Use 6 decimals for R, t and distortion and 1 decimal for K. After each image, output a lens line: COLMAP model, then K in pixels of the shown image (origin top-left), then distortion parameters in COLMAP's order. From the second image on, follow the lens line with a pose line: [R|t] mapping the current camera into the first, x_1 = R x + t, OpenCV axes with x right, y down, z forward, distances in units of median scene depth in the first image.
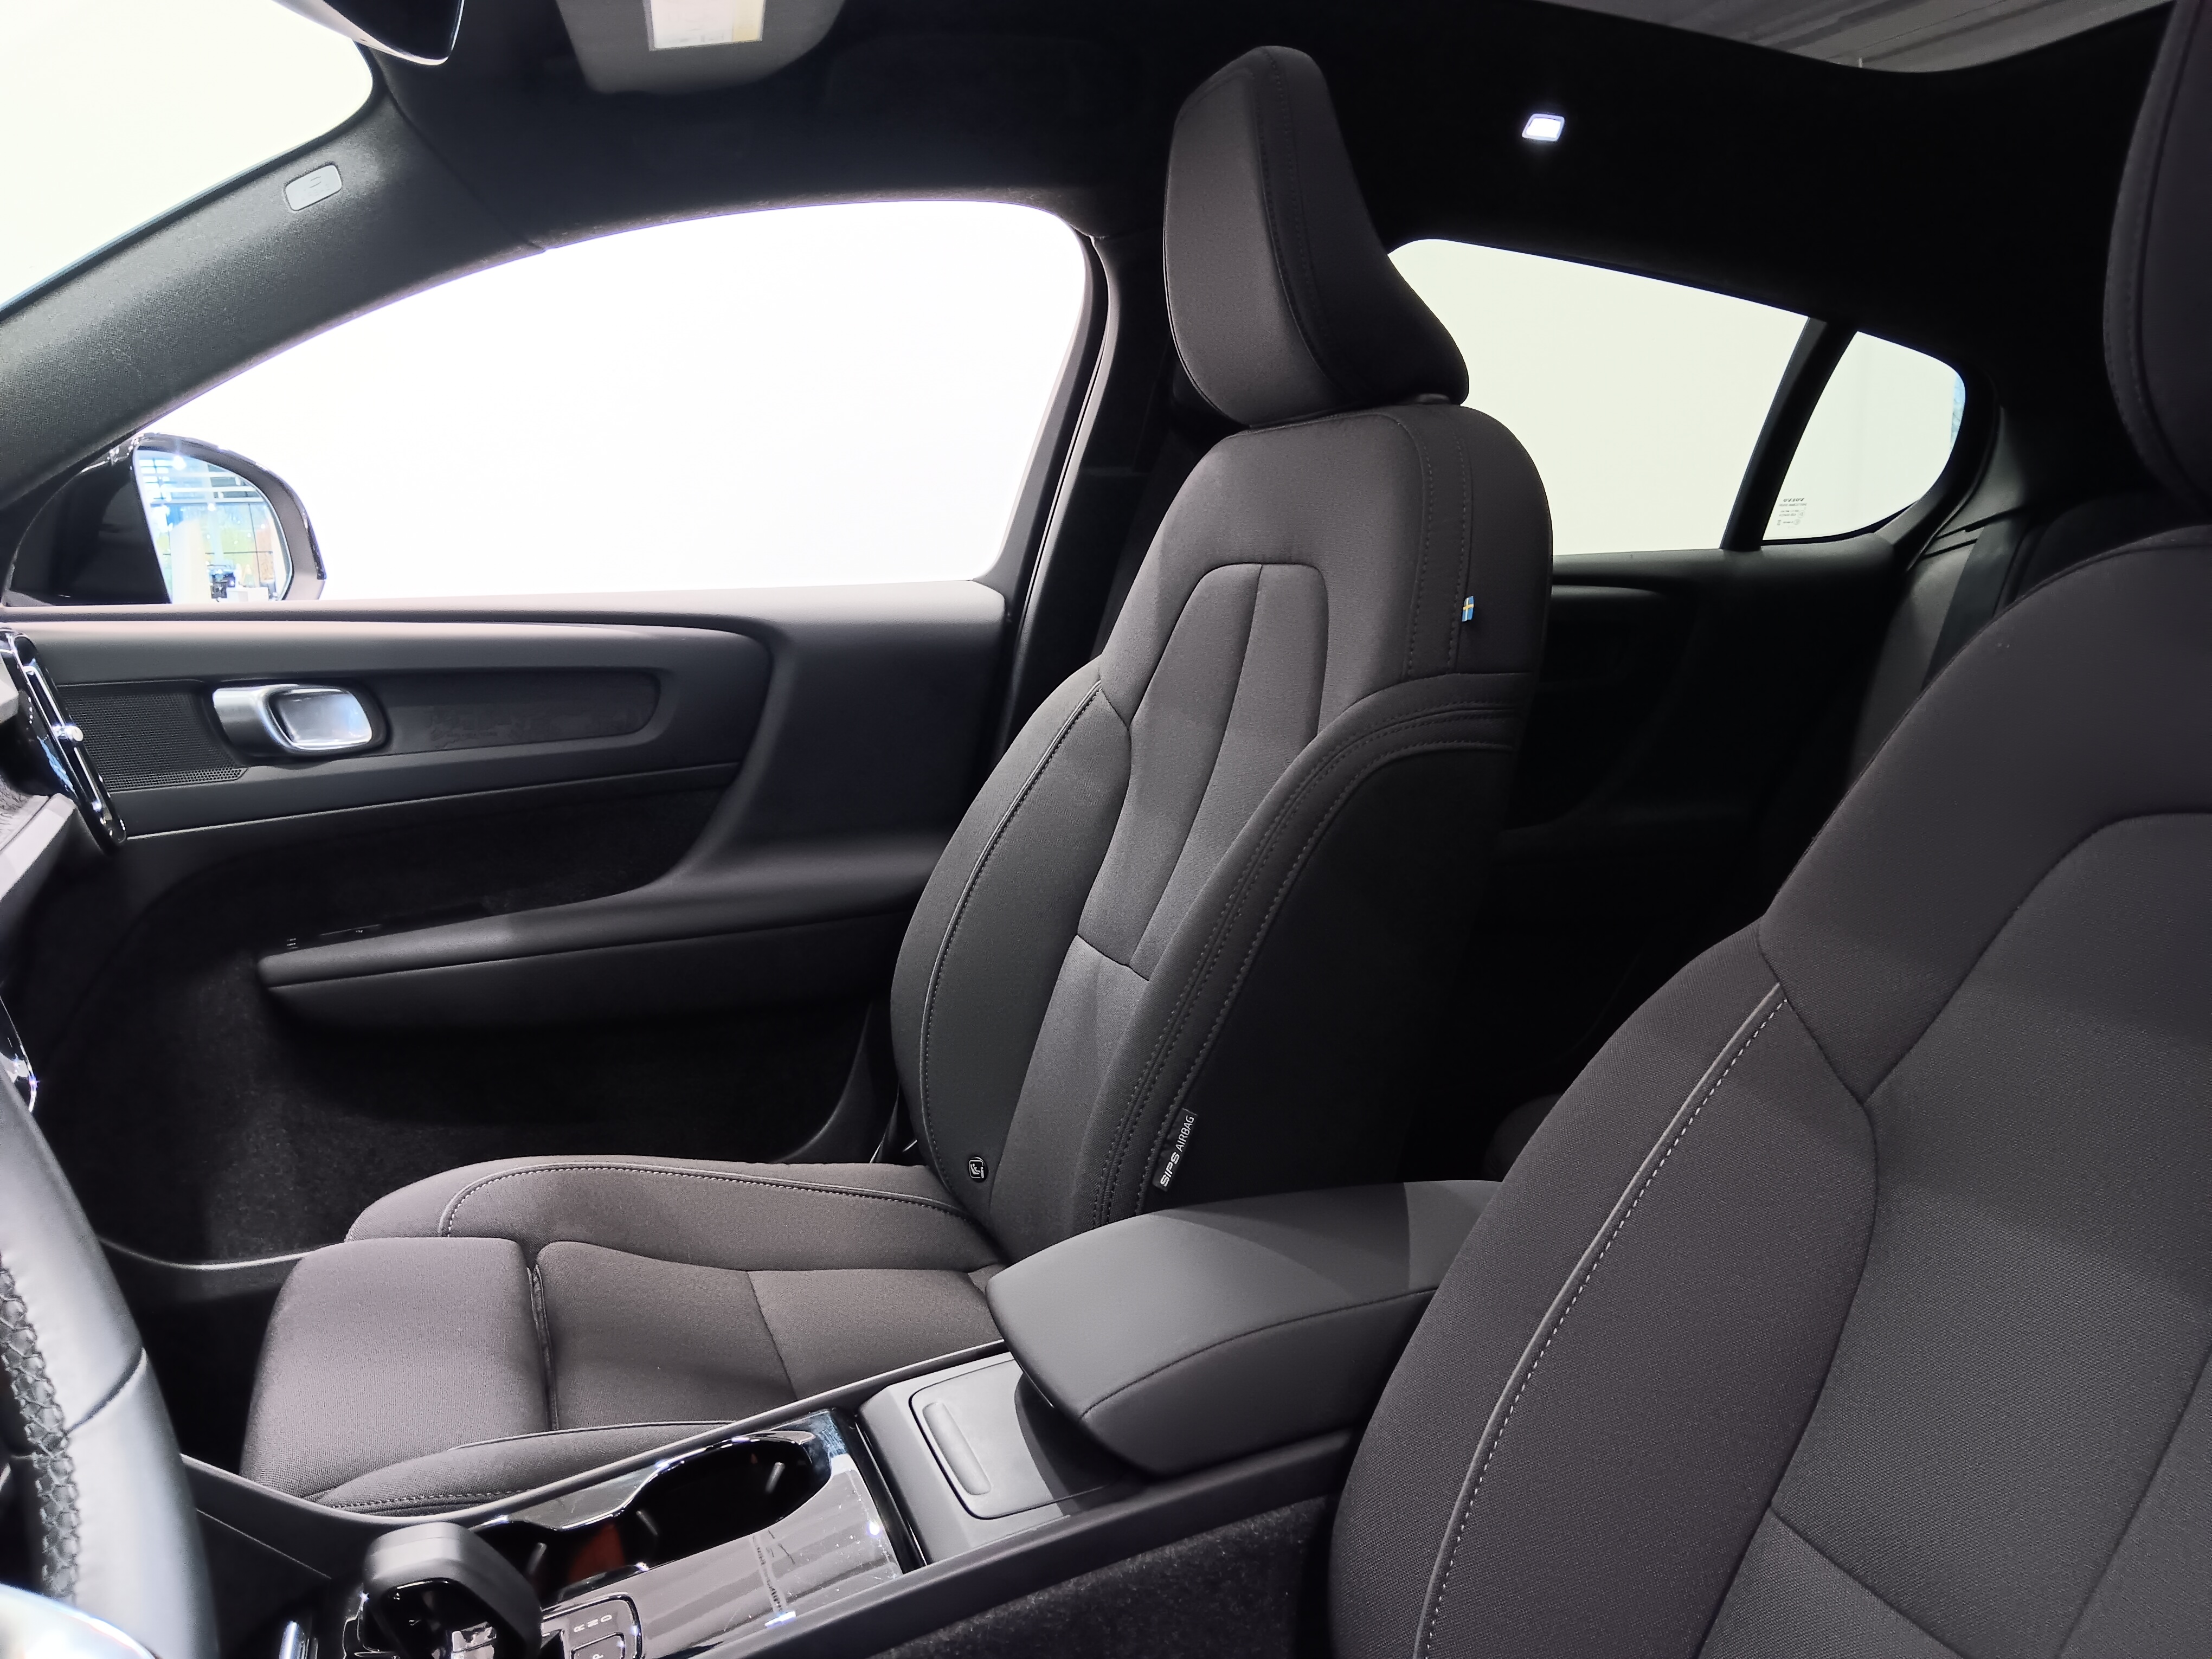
lens RADIAL K [[1718.7, 0, 1124.7], [0, 1718.7, 855.2], [0, 0, 1]] dist [0.057846, -0.134963]
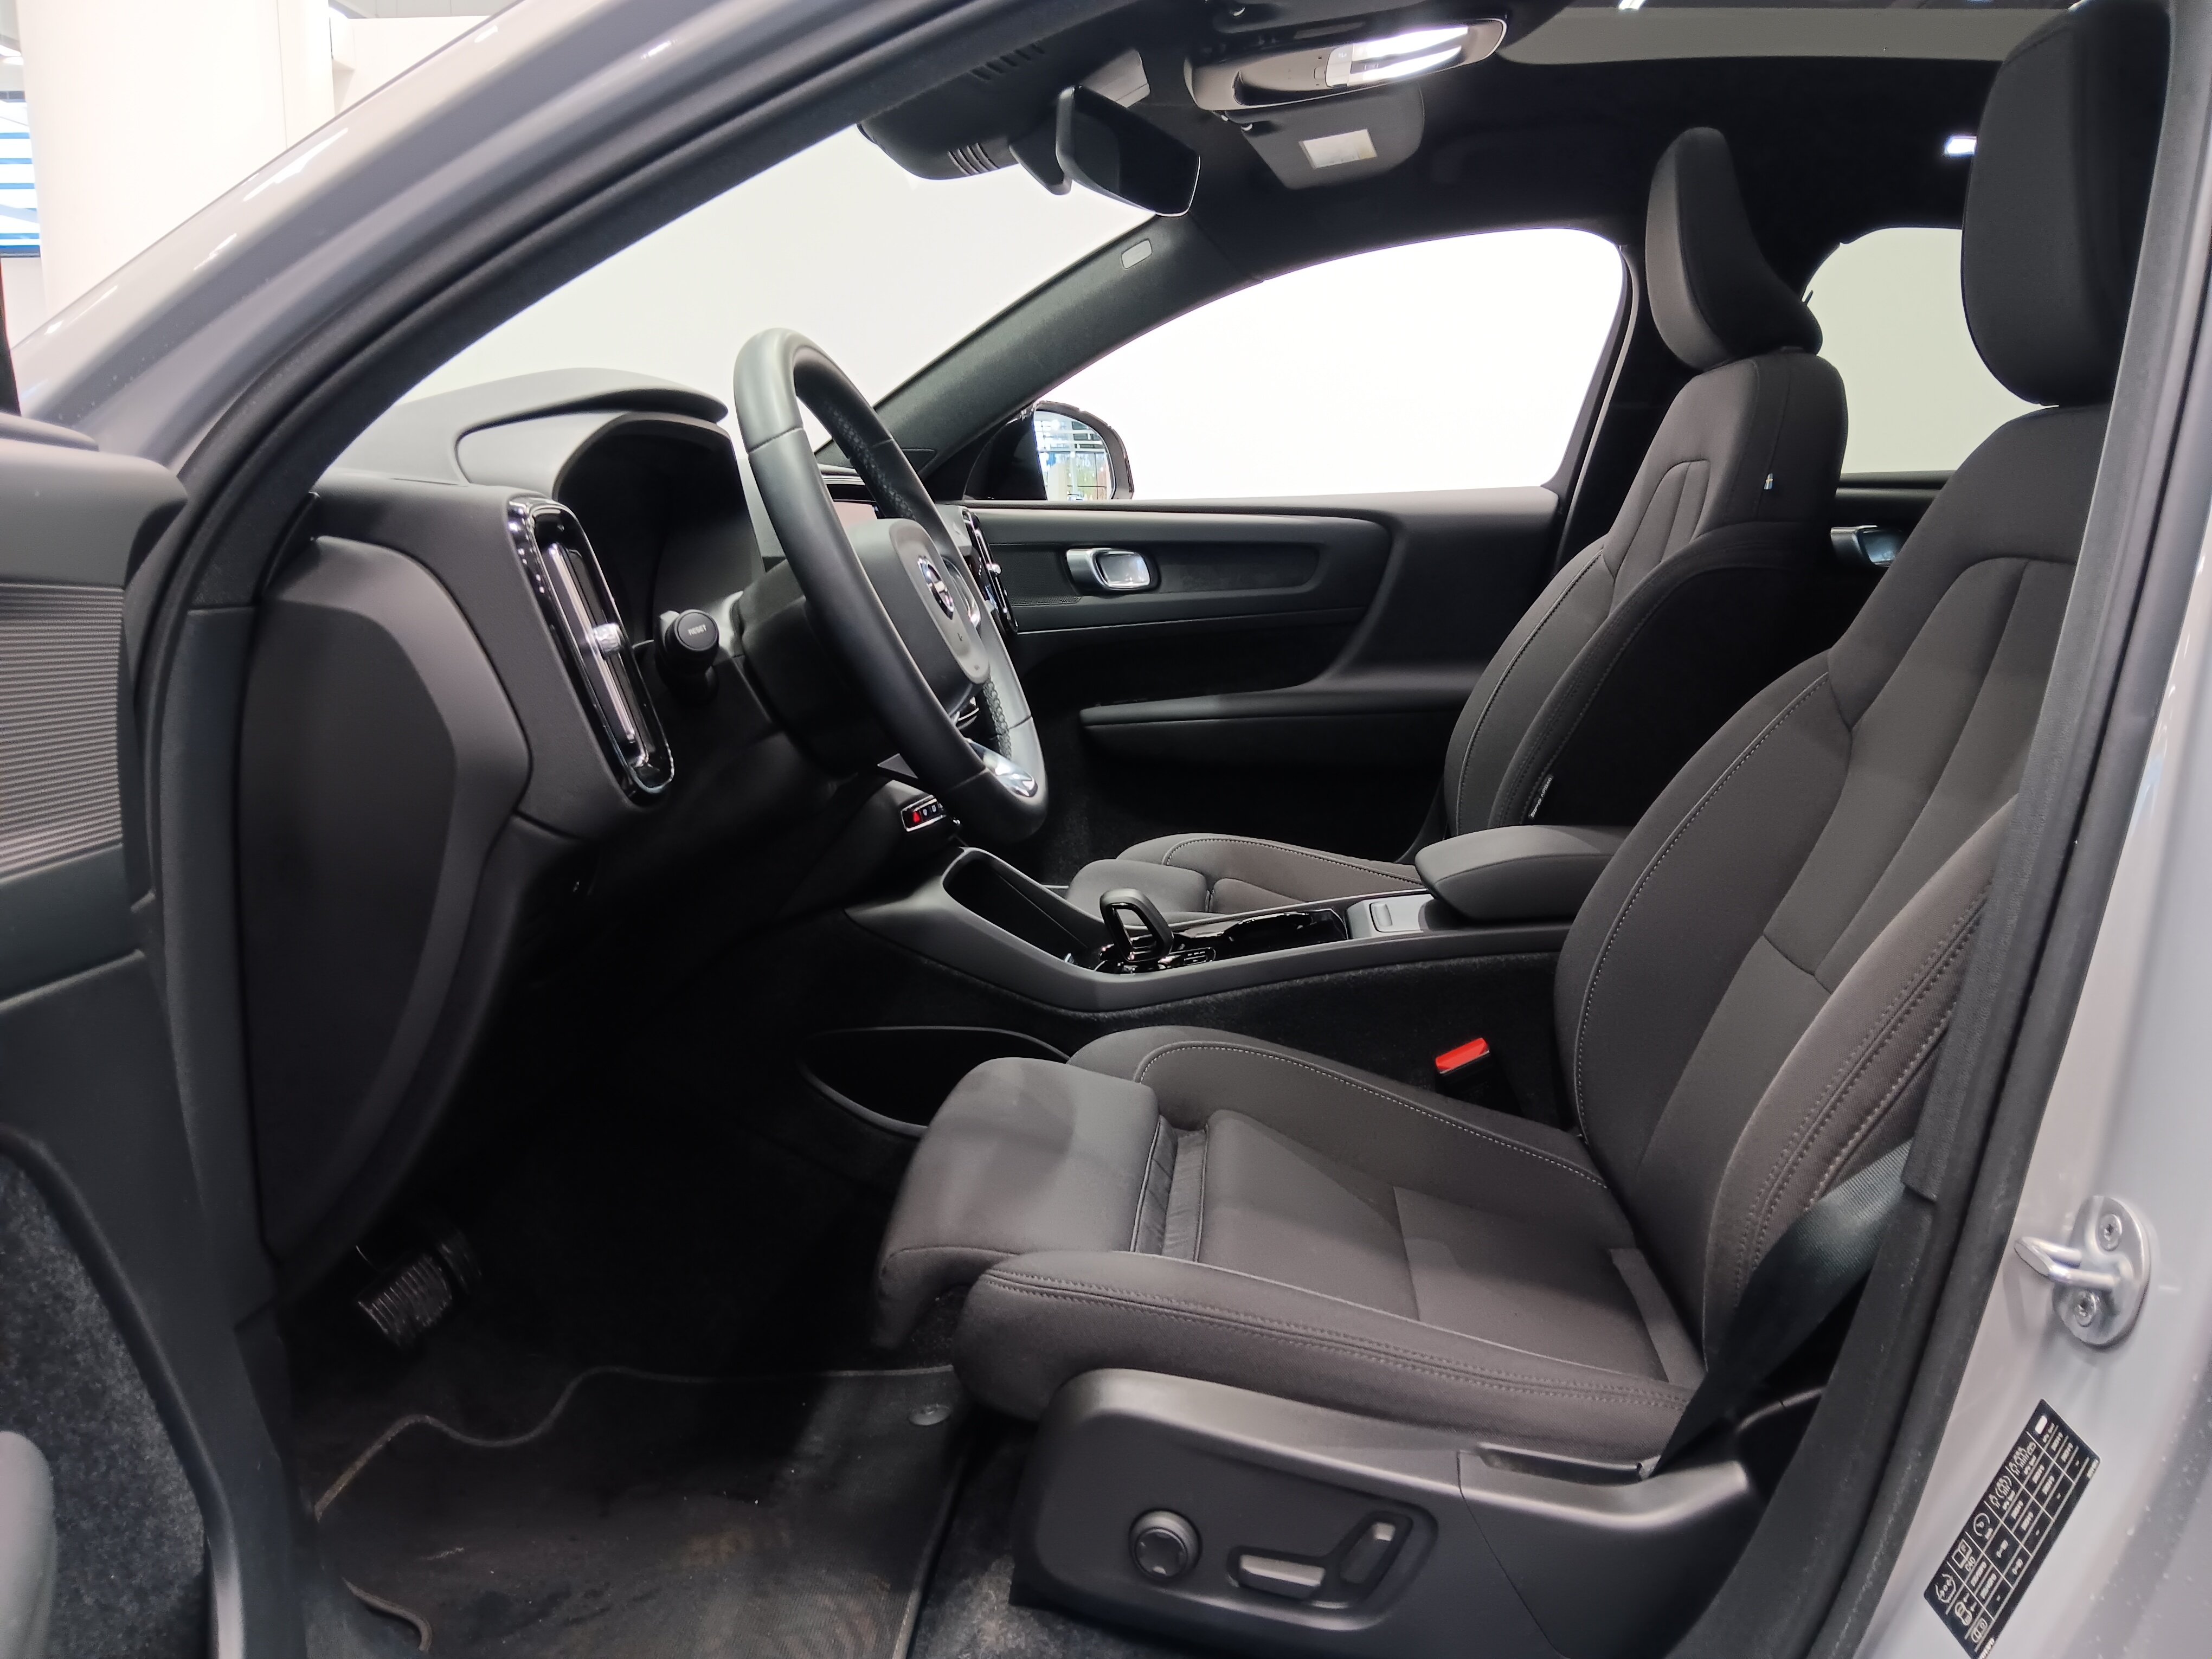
lens RADIAL K [[1718.7, 0, 1124.7], [0, 1718.7, 855.2], [0, 0, 1]] dist [0.057846, -0.134963]
pose [[0.901138, 0.078903, -0.426292, 0.275254], [-0.069318, 0.996871, 0.037981, 0.134951], [0.427955, -0.004676, 0.903788, -0.518926]]
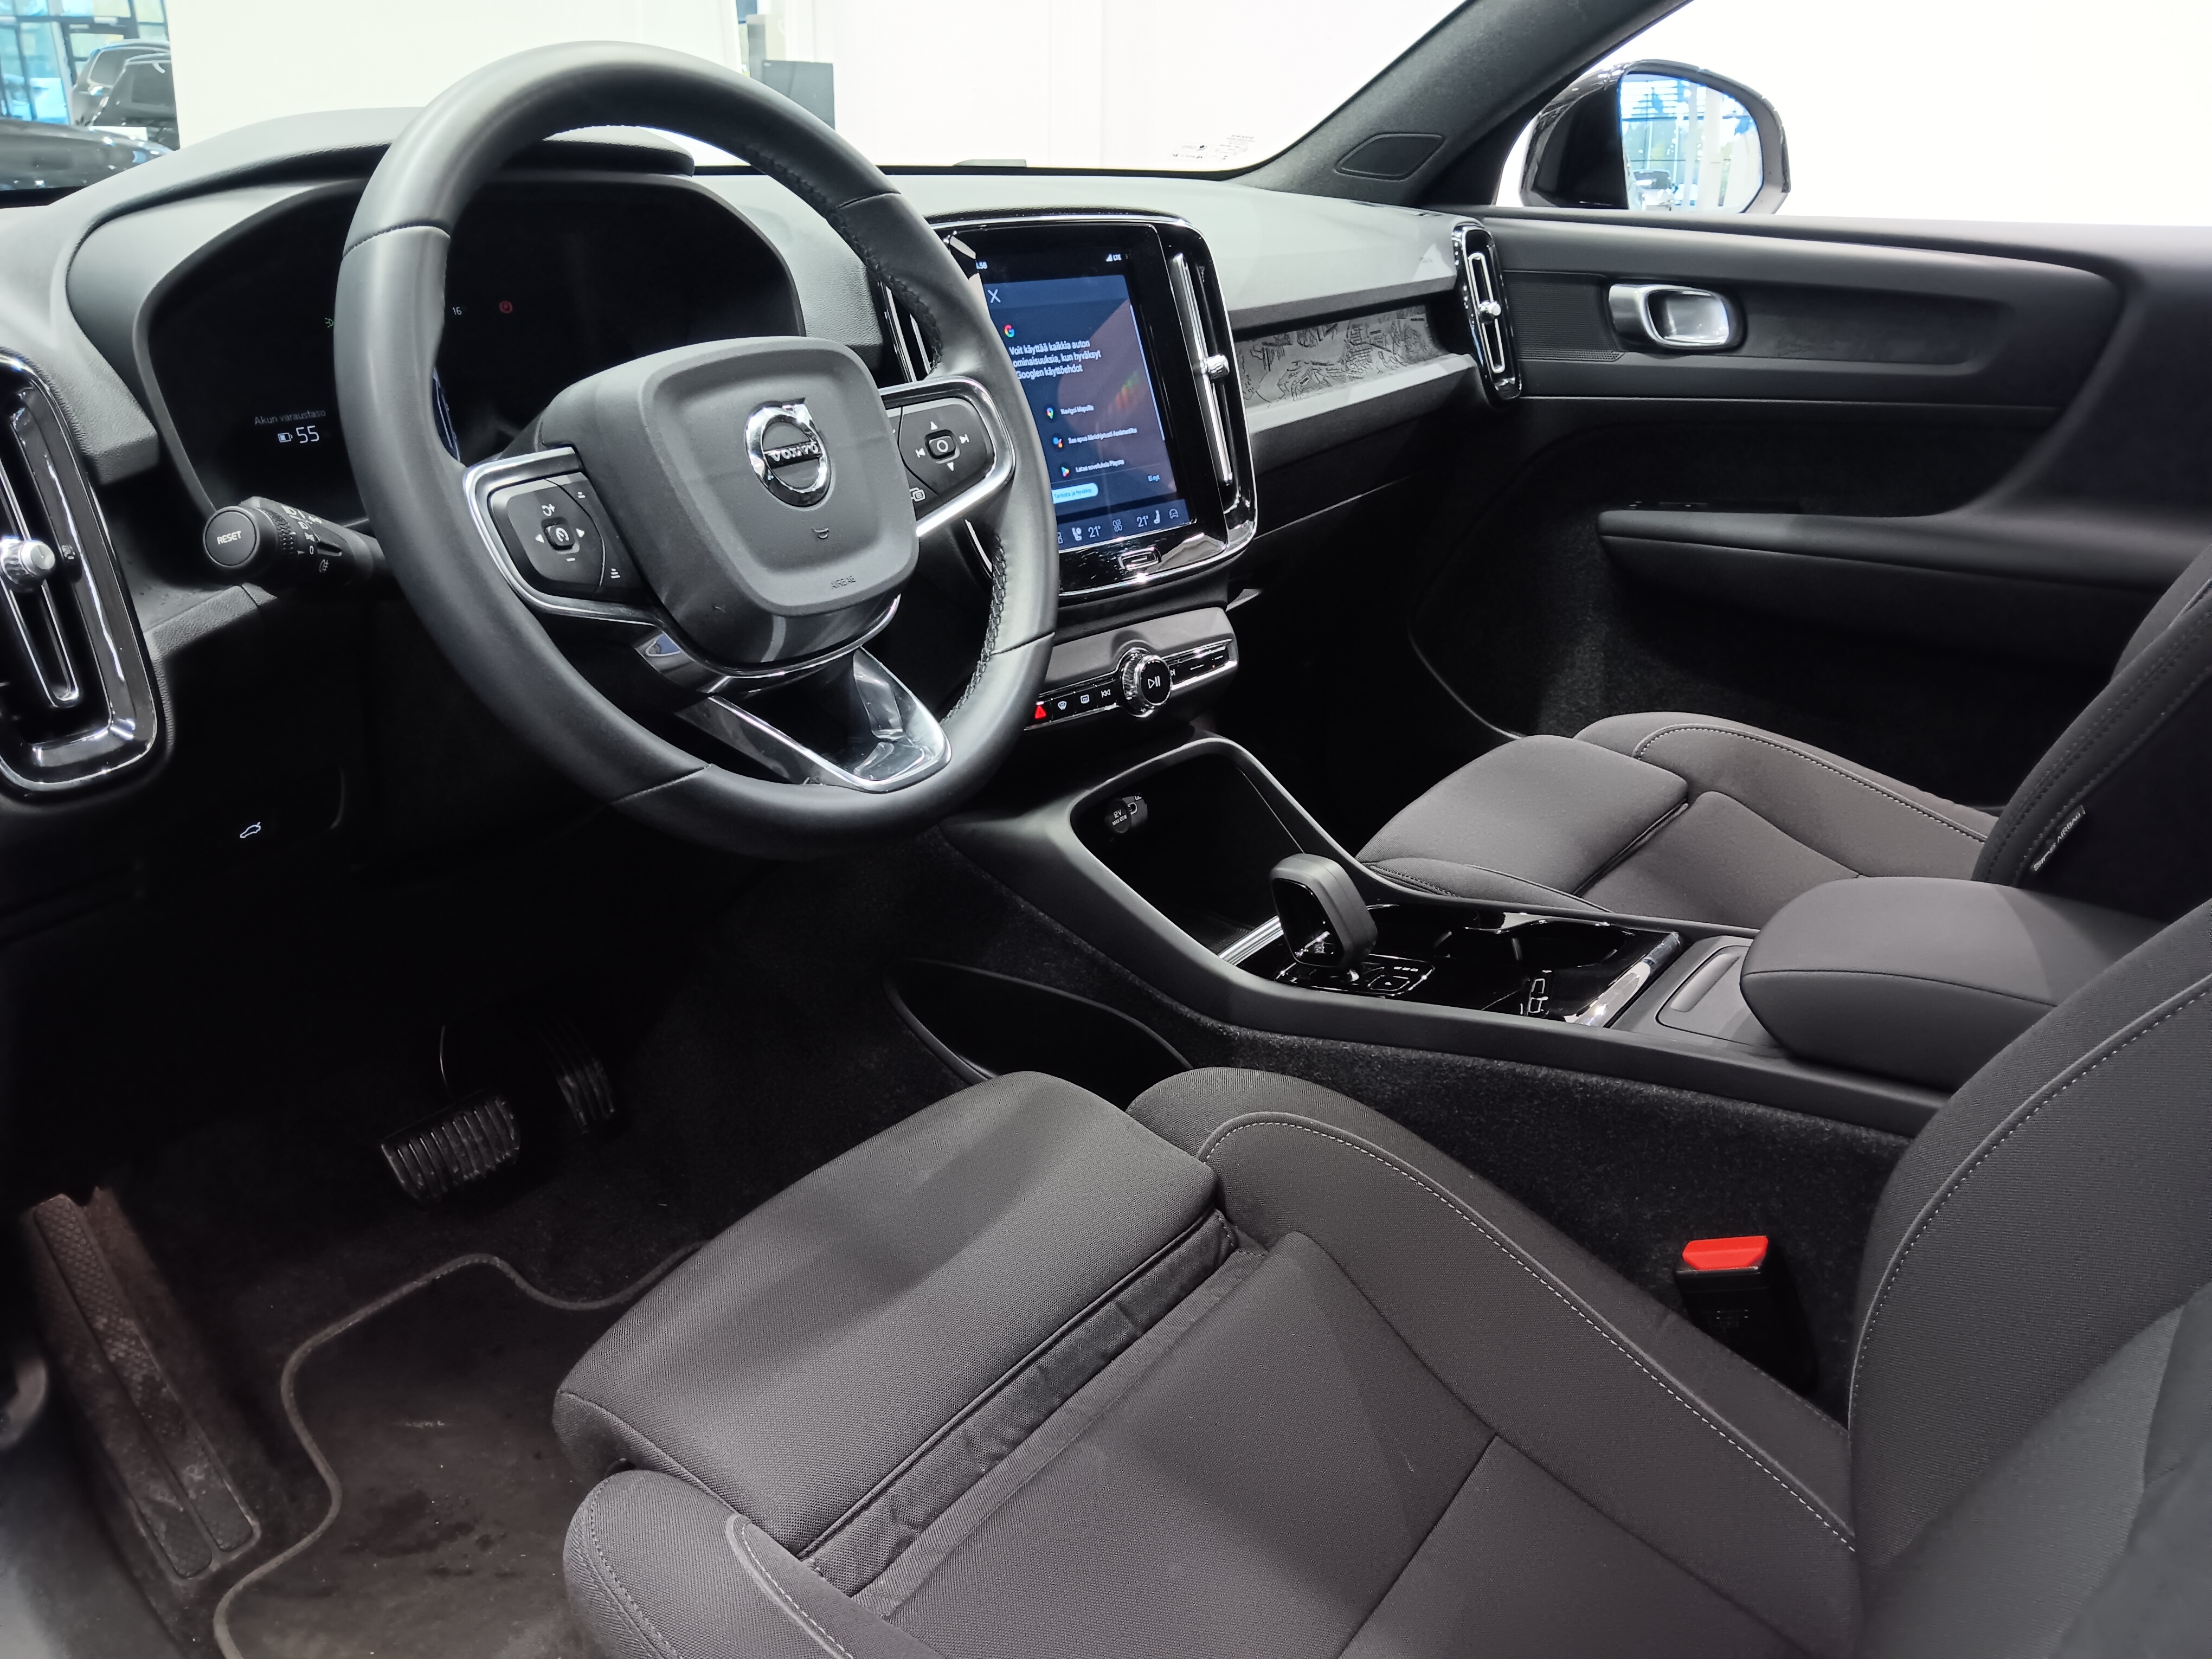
lens RADIAL K [[1718.7, 0, 1124.7], [0, 1718.7, 855.2], [0, 0, 1]] dist [0.057846, -0.134963]
pose [[0.558291, 0.336456, -0.758359, 0.344212], [-0.160831, 0.940628, 0.298920, -0.024585], [0.813907, -0.044917, 0.579256, -0.020998]]
